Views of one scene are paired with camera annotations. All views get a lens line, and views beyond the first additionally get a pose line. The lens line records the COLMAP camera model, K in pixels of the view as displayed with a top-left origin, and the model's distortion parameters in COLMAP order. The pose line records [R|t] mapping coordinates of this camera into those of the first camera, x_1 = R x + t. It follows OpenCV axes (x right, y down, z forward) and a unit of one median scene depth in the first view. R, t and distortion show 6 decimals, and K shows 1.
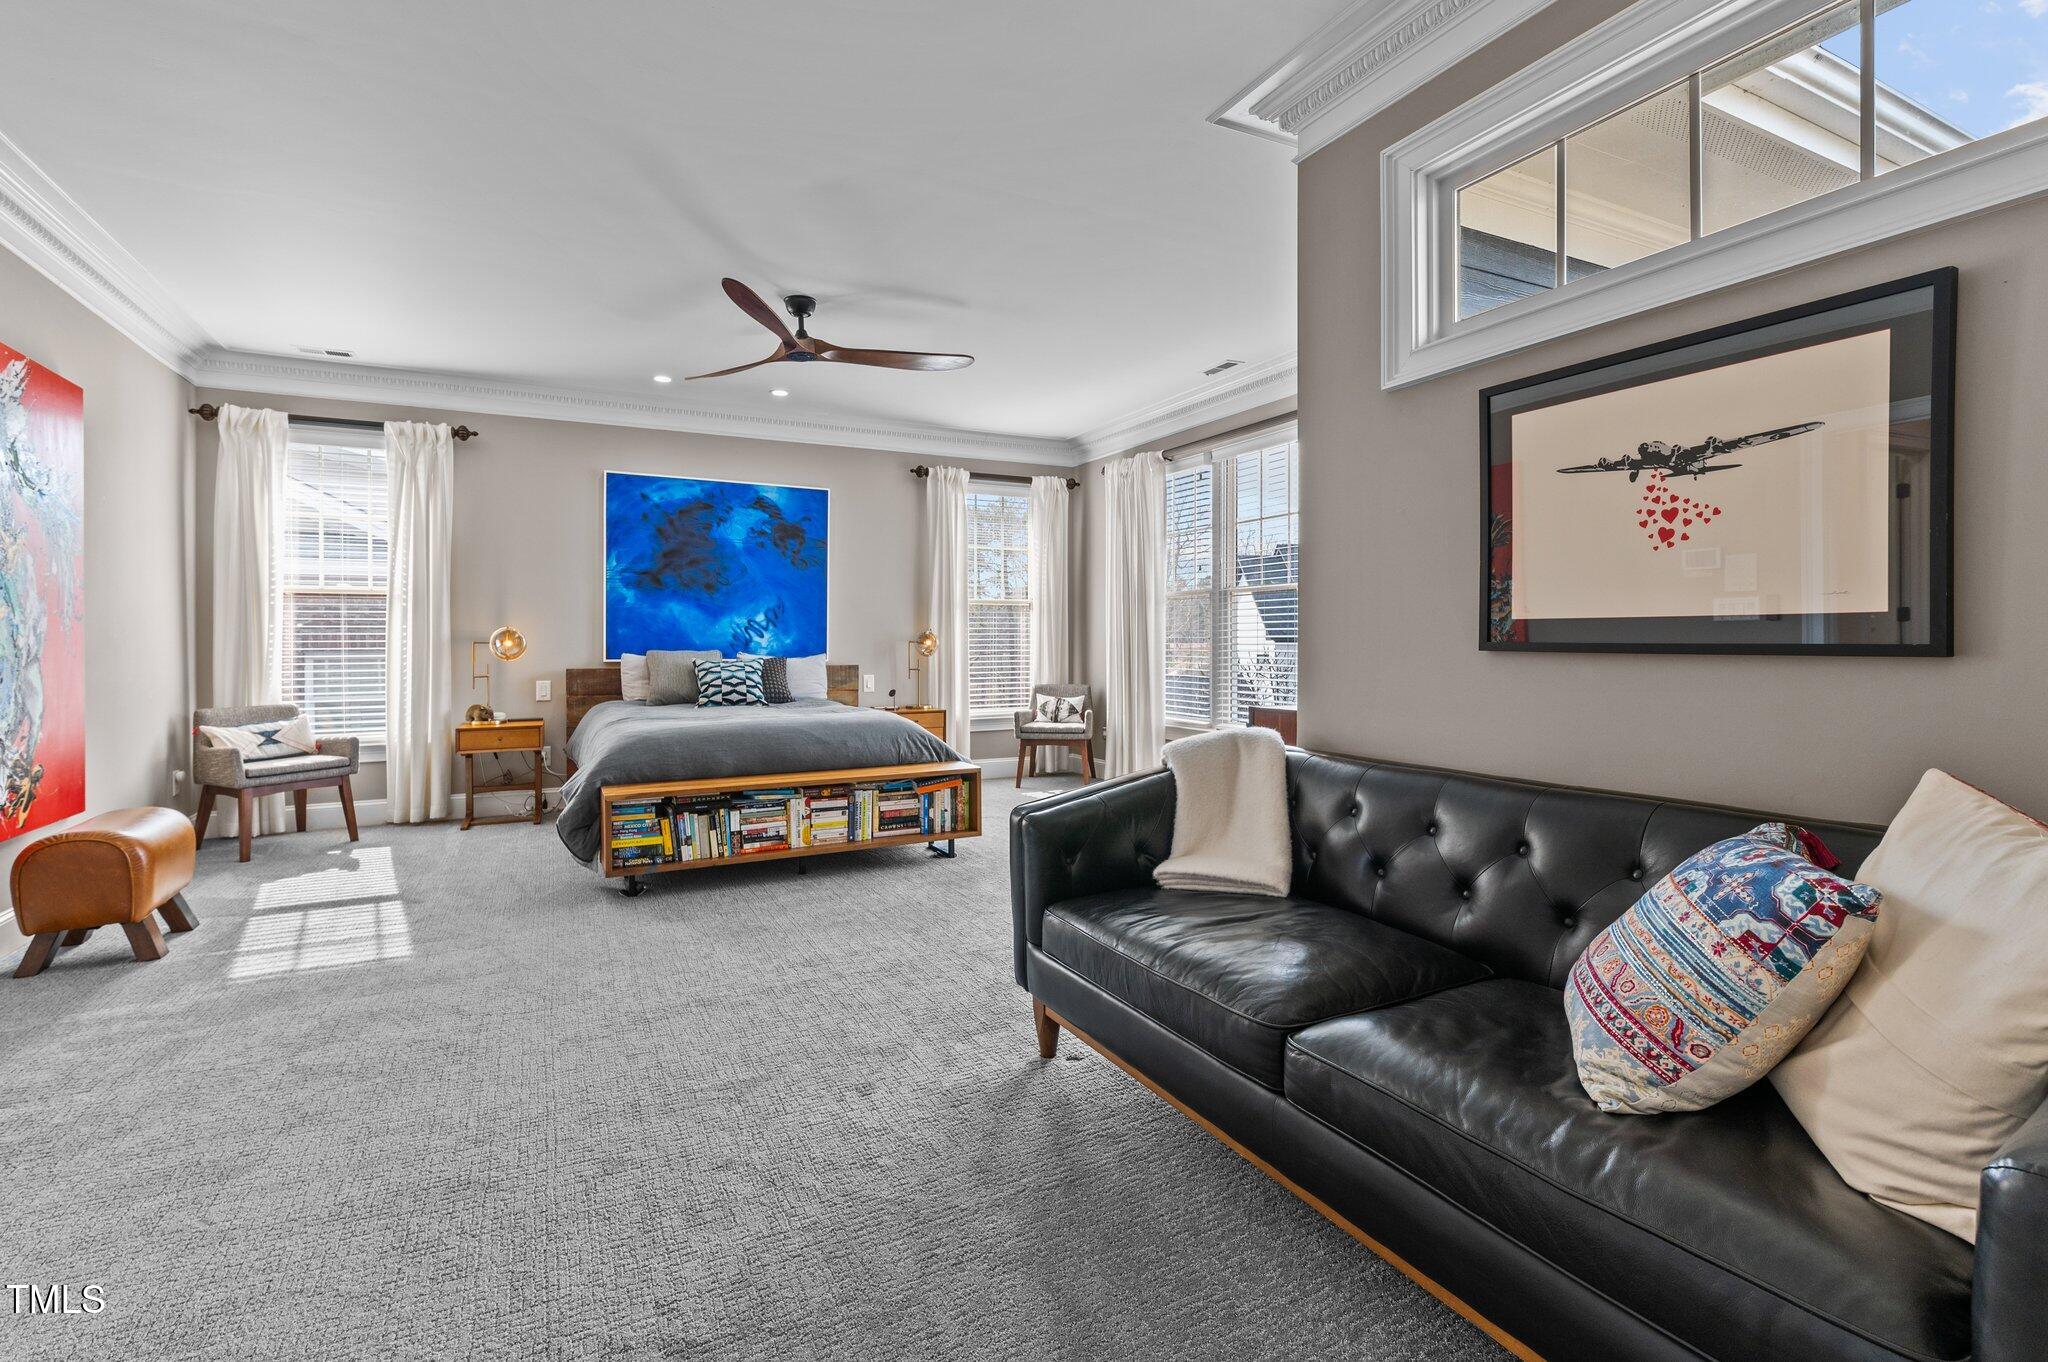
lens RADIAL K [[949.0, 0, 1018.8], [0, 949.0, 644.0], [0, 0, 1]] dist [0.001090, 0.000129]
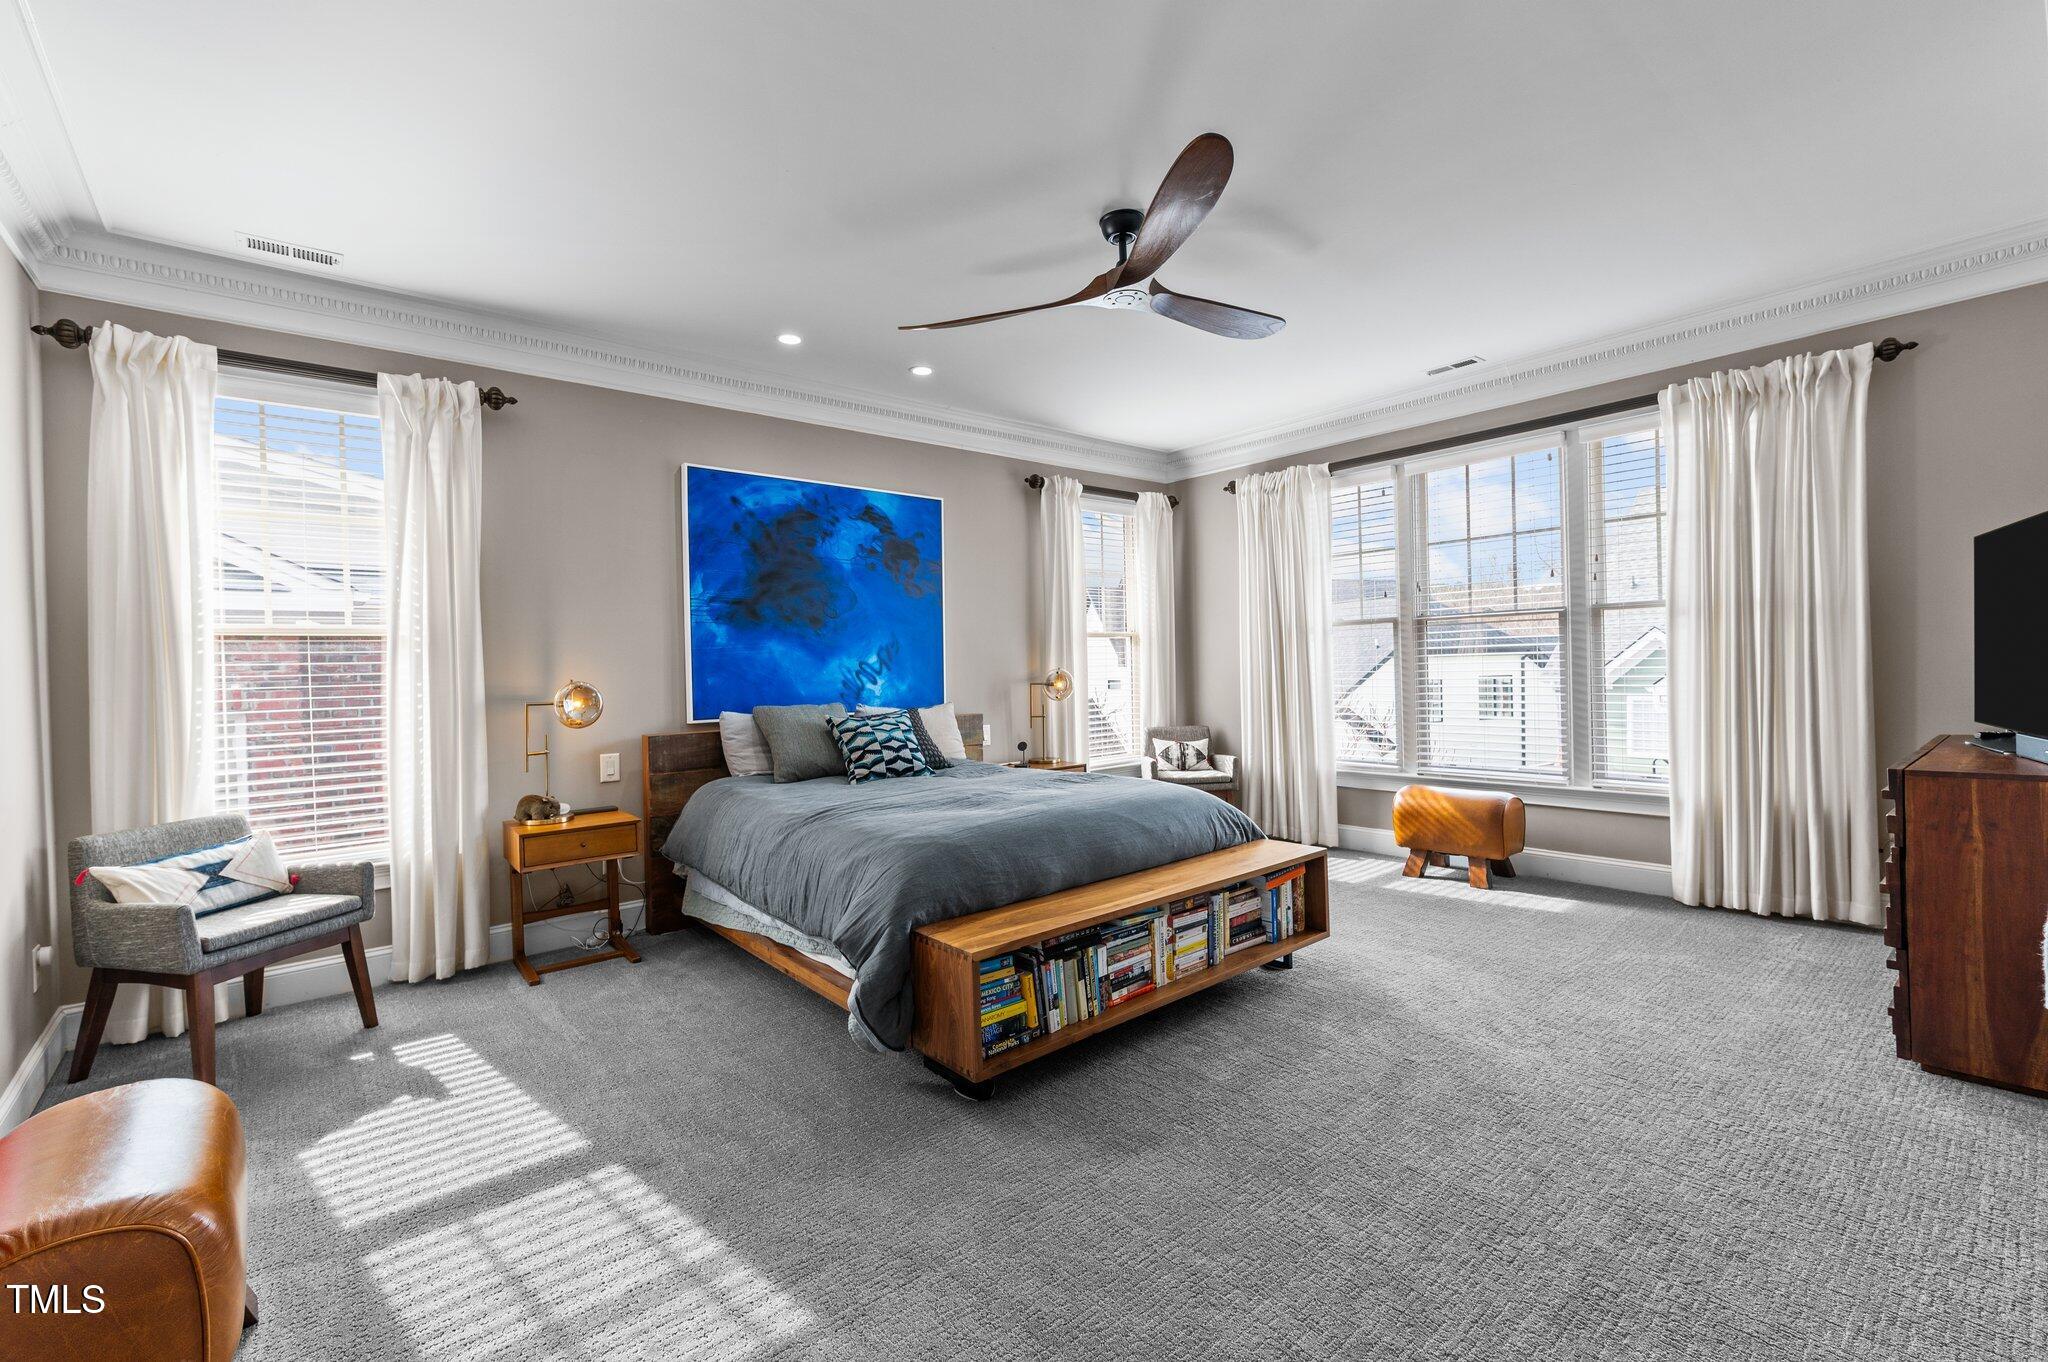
lens RADIAL K [[883.9, 0, 1016.4], [0, 883.9, 670.5], [0, 0, 1]] dist [0.000488, -0.000018]
pose [[0.971582, -0.022352, 0.235646, -0.374759], [0.022446, 0.999745, 0.002283, -0.019388], [-0.235637, 0.003071, 0.971836, 0.292907]]
